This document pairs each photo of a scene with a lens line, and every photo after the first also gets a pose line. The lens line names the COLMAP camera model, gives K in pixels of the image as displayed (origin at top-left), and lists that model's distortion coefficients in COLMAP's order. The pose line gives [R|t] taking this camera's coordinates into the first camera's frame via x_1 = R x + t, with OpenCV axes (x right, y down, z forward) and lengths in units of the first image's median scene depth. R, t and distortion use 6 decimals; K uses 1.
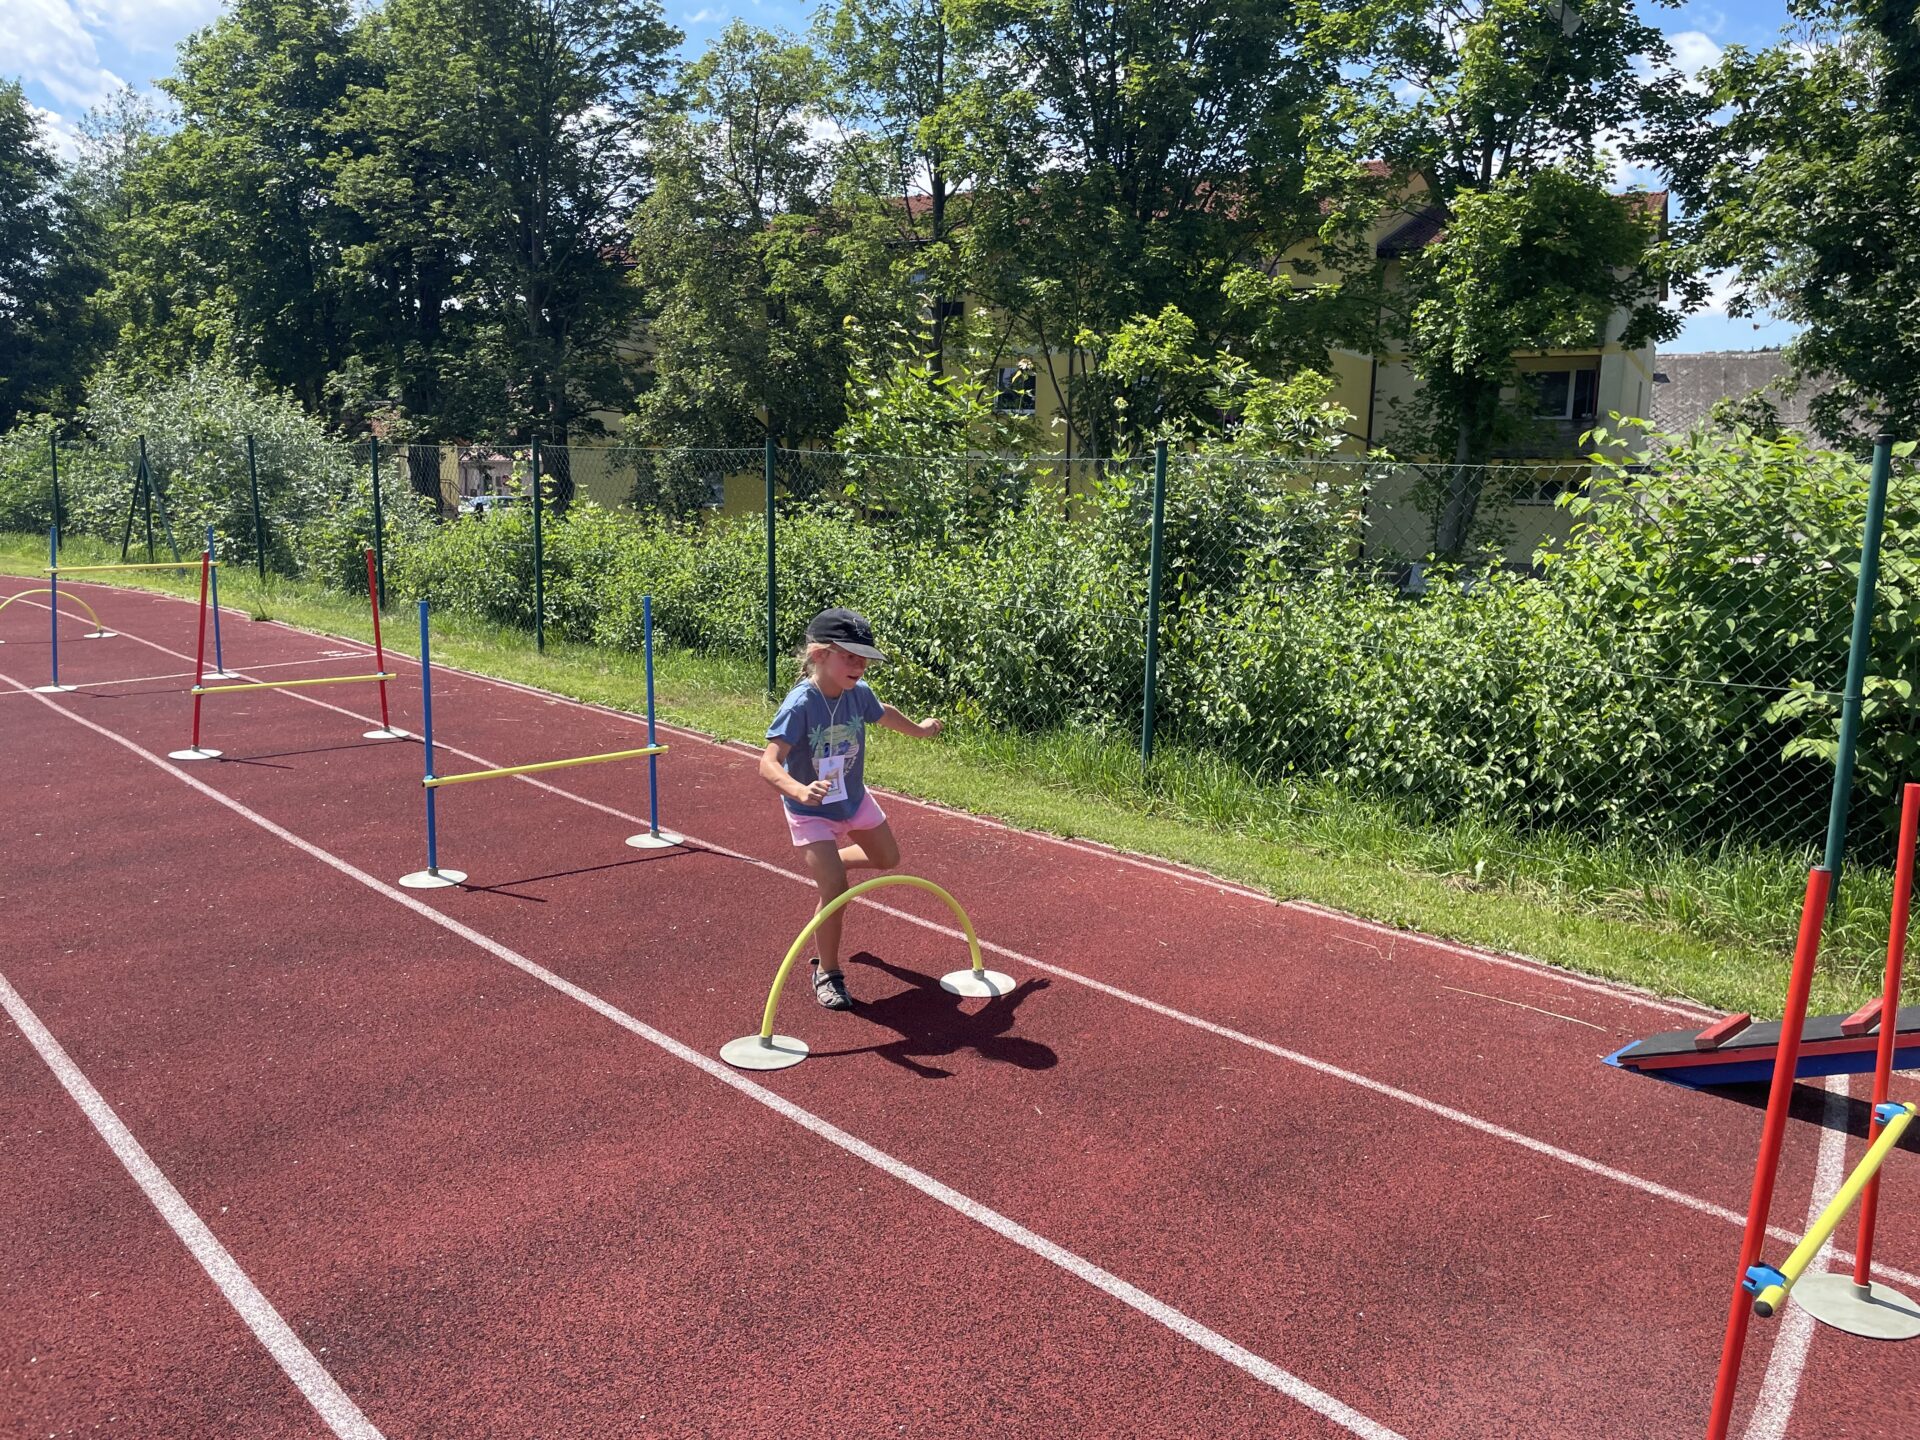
lens RADIAL K [[1450.2, 0, 972.9], [0, 1450.2, 701.3], [0, 0, 1]] dist [0.084003, -0.109183]
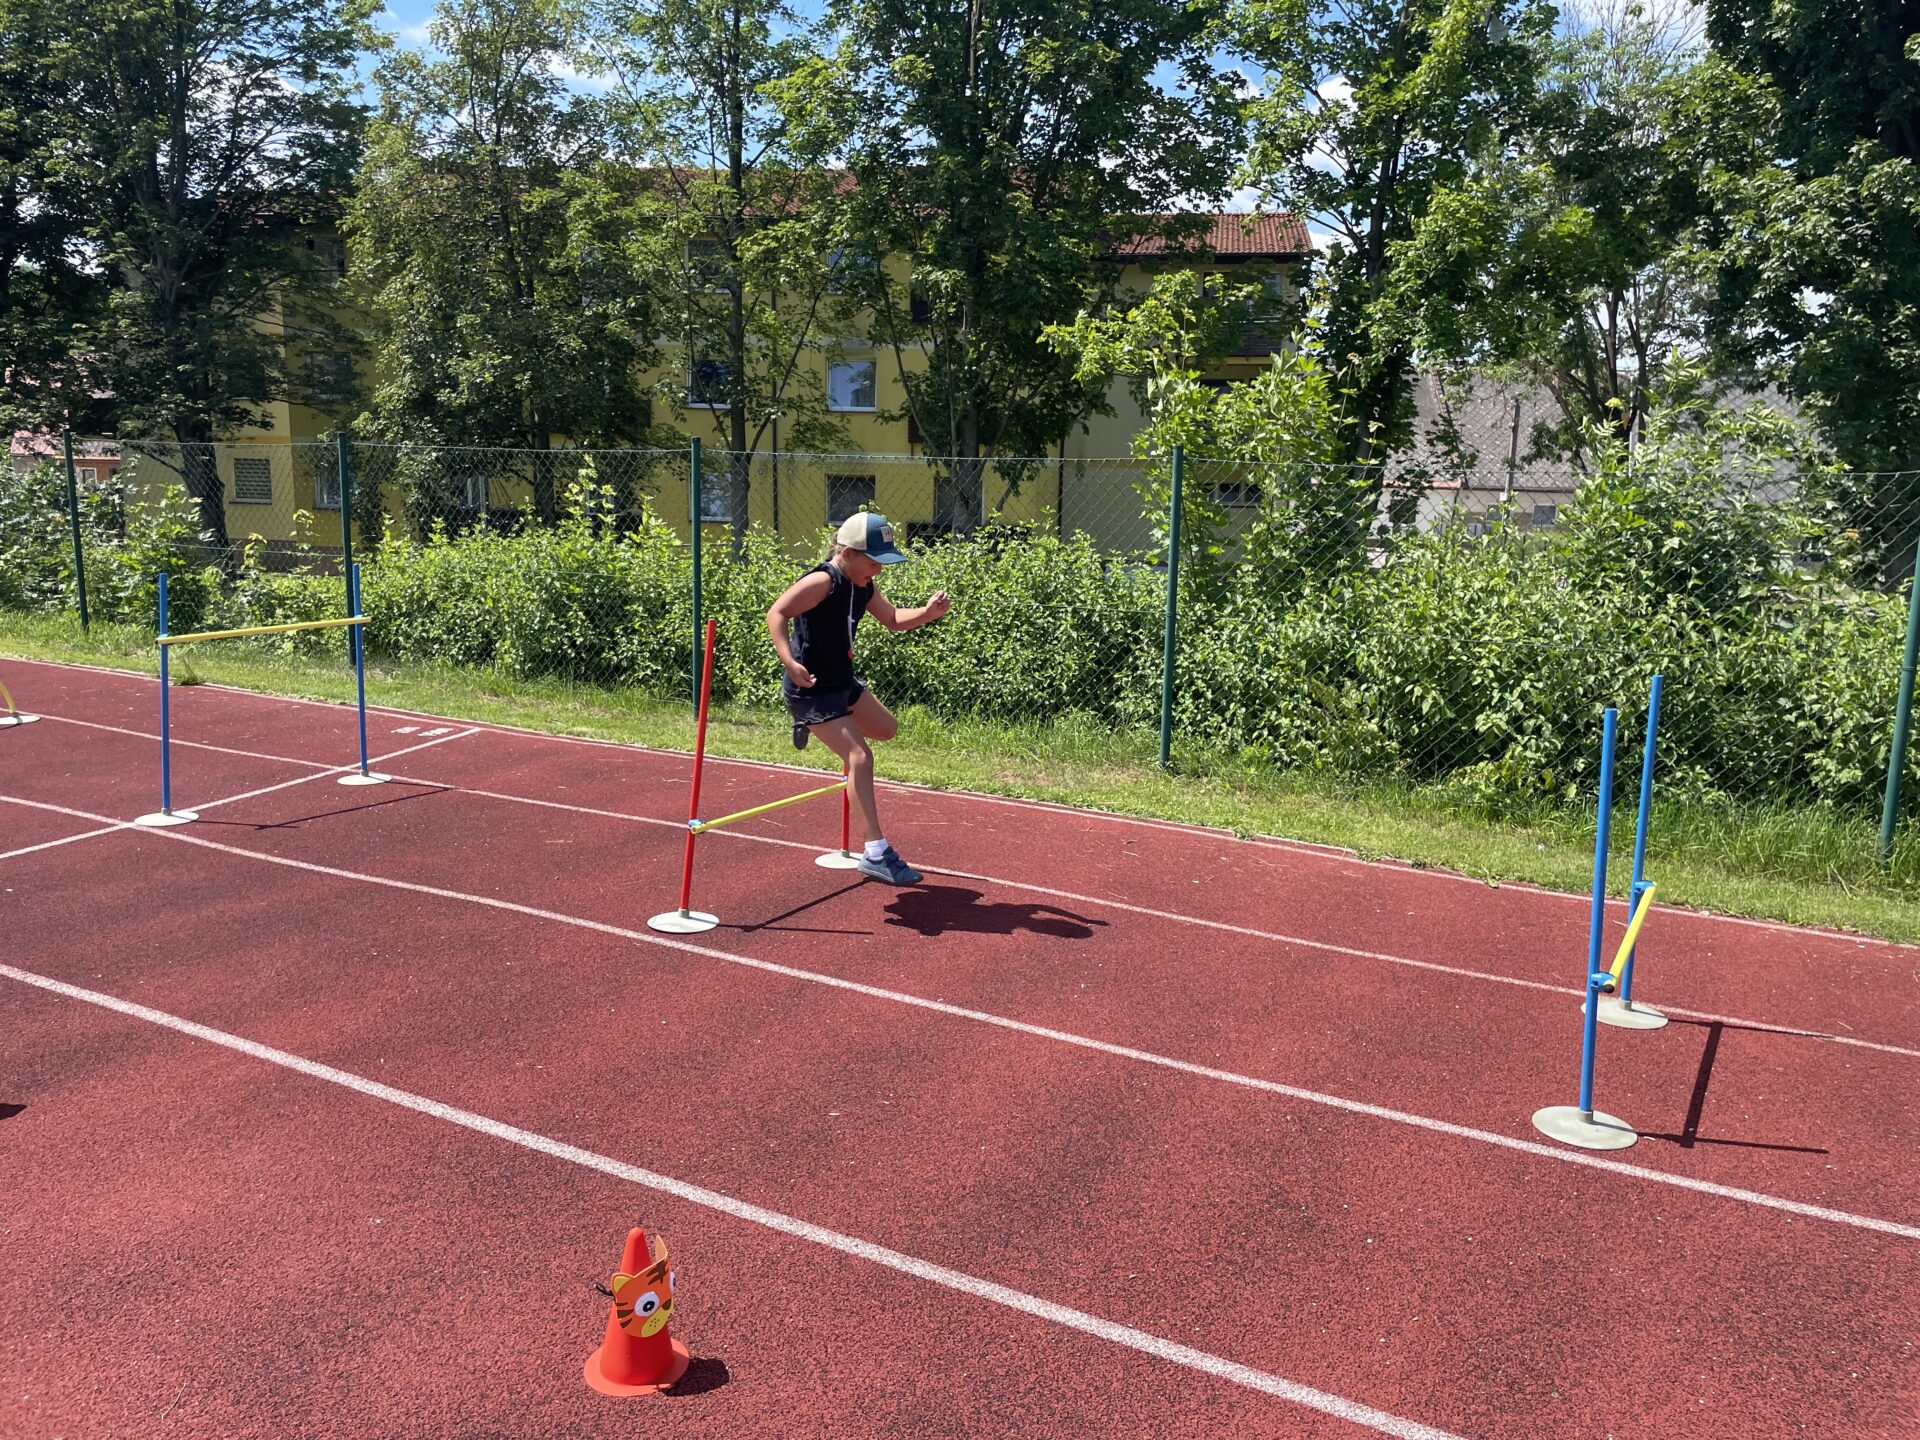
lens RADIAL K [[1450.2, 0, 969.0], [0, 1450.2, 709.7], [0, 0, 1]] dist [0.084003, -0.109183]
pose [[0.953062, -0.046844, 0.299128, -0.251863], [0.044601, 0.998902, 0.014325, -0.026761], [-0.299471, -0.000312, 0.954105, 0.139955]]
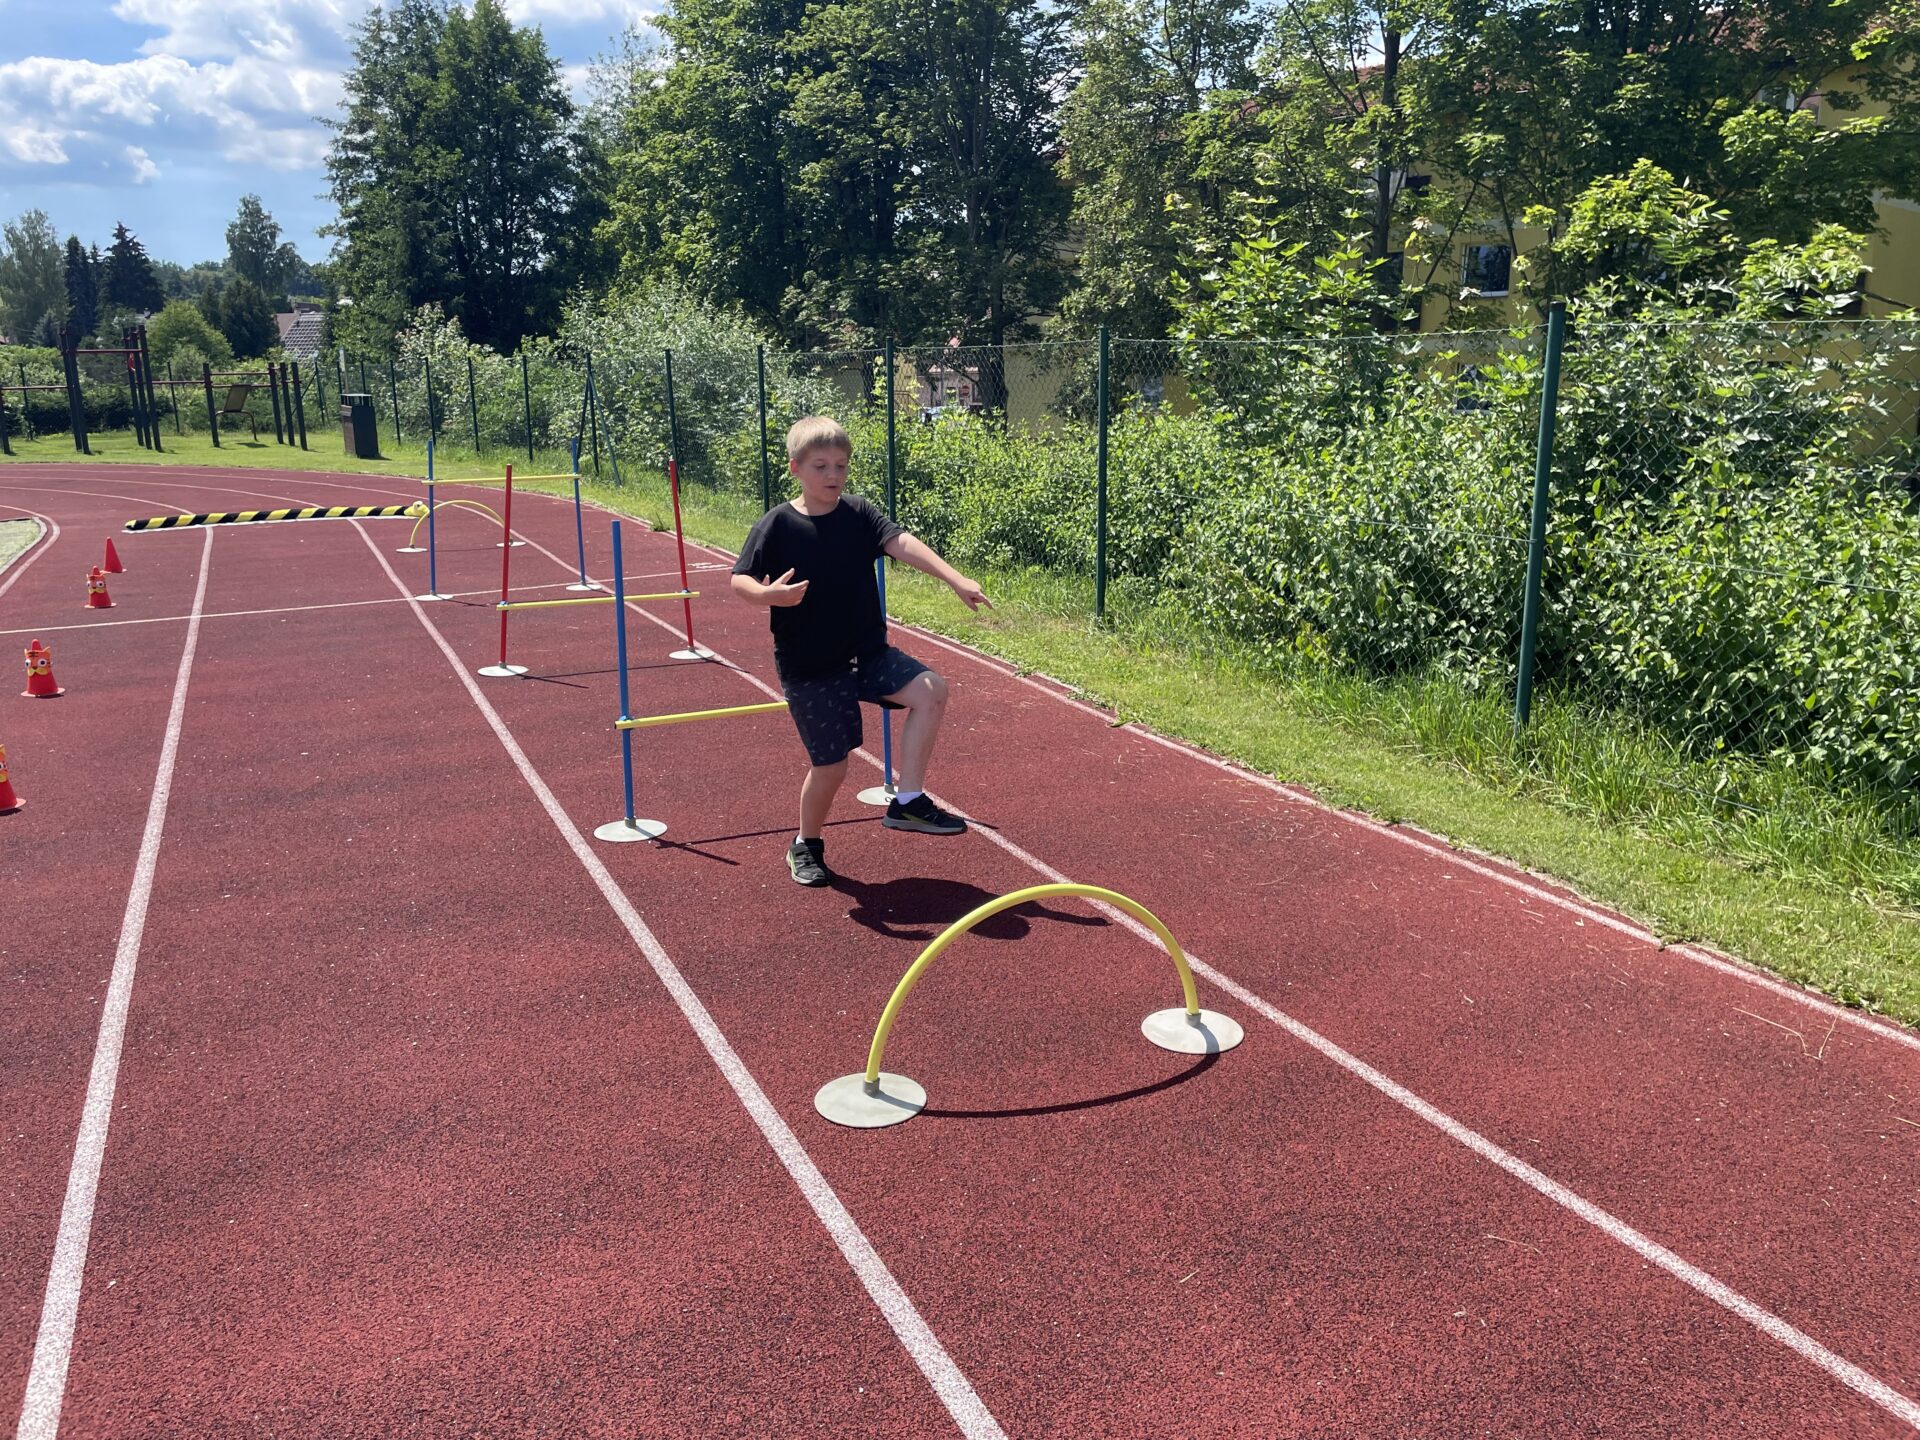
lens RADIAL K [[1450.2, 0, 985.5], [0, 1450.2, 690.2], [0, 0, 1]] dist [0.084003, -0.109183]
pose [[0.954377, 0.038029, -0.296173, 0.030813], [-0.021250, 0.997992, 0.059670, -0.006878], [0.297847, -0.050654, 0.953269, 0.066988]]
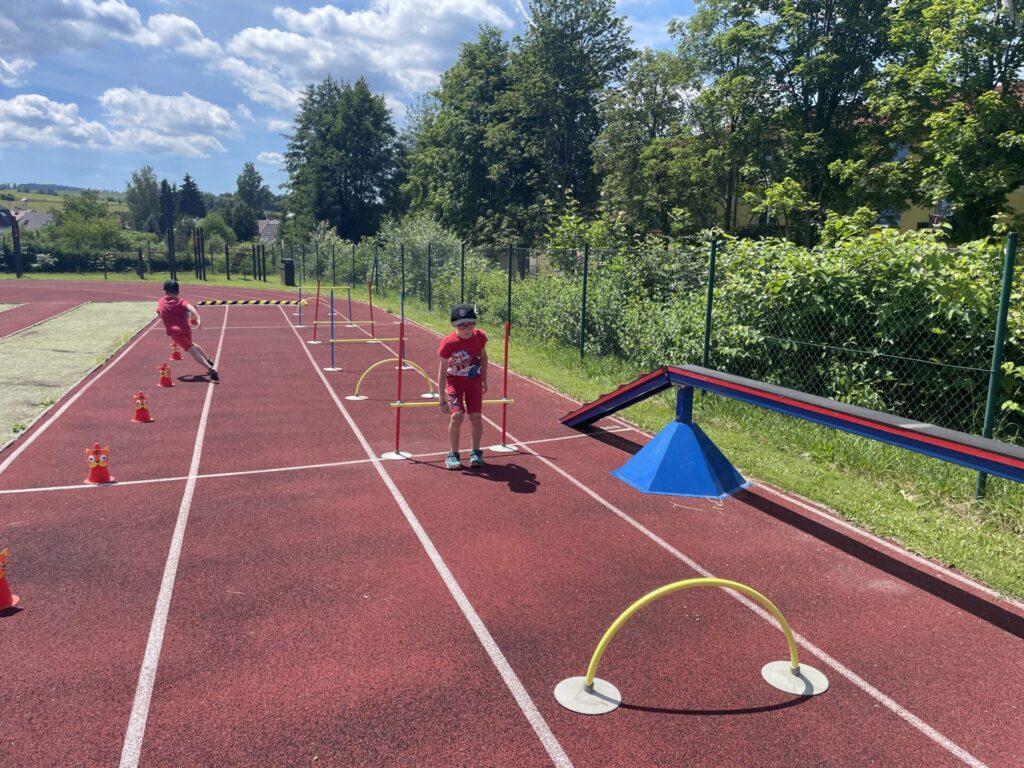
lens RADIAL K [[773.4, 0, 521.0], [0, 773.4, 383.7], [0, 0, 1]] dist [0.084003, -0.109183]
pose [[0.913209, 0.067783, -0.401815, 0.241918], [-0.068909, 0.997555, 0.011669, 0.031871], [0.401624, 0.017033, 0.915646, -0.157920]]
